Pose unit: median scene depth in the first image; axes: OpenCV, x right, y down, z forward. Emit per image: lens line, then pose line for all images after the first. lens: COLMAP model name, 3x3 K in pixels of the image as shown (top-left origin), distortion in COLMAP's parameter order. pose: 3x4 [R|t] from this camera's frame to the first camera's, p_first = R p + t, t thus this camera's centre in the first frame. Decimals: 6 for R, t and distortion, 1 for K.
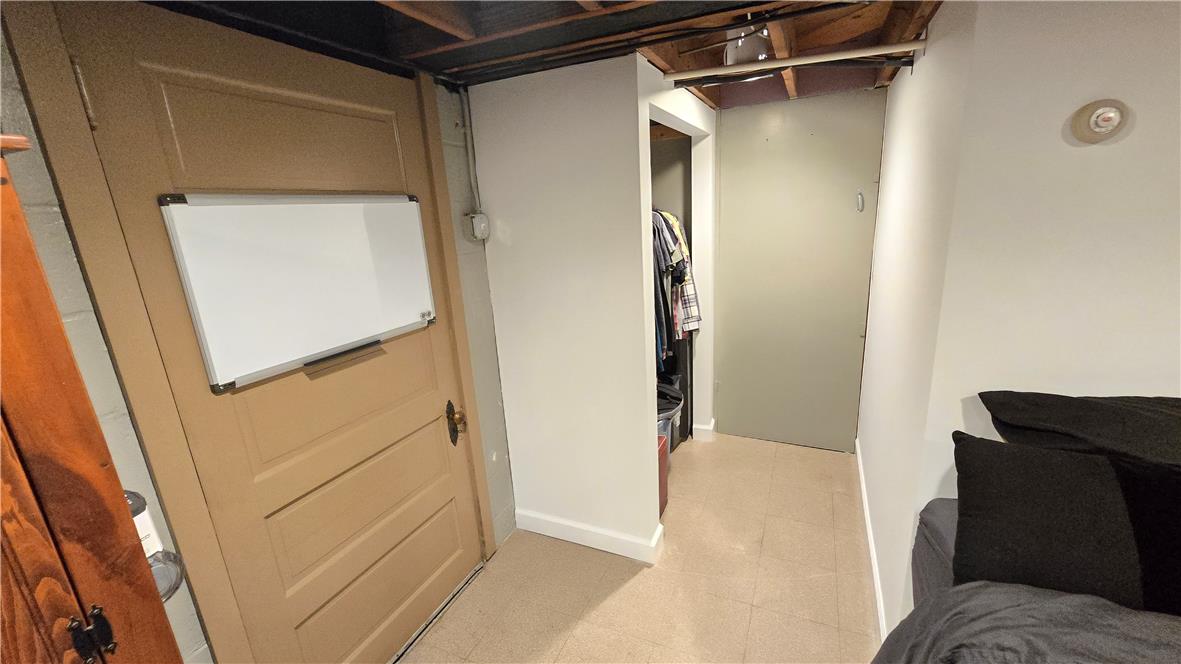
lens RADIAL K [[486.3, 0, 592.0], [0, 486.3, 338.9], [0, 0, 1]] dist [0.001670, 0.000333]
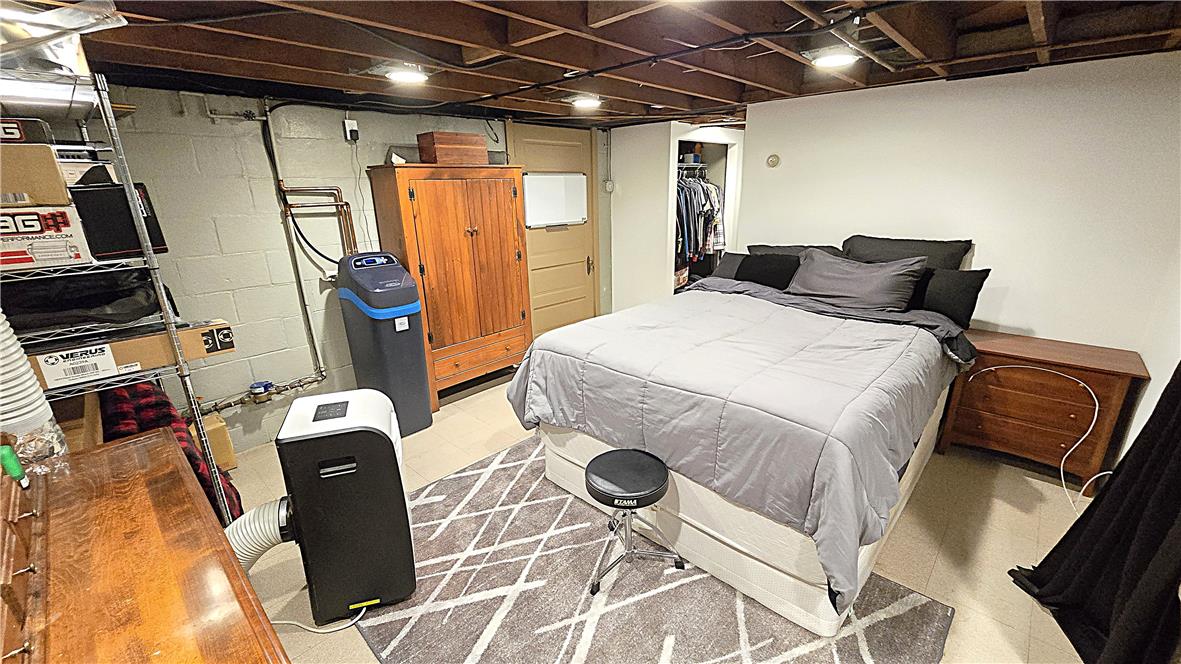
lens RADIAL K [[486.3, 0, 590.2], [0, 486.3, 334.1], [0, 0, 1]] dist [0.001670, 0.000333]
pose [[0.943681, 0.135035, -0.302045, 0.519175], [-0.120257, 0.990473, 0.067092, 0.351866], [0.308228, -0.026990, 0.950930, -1.375835]]
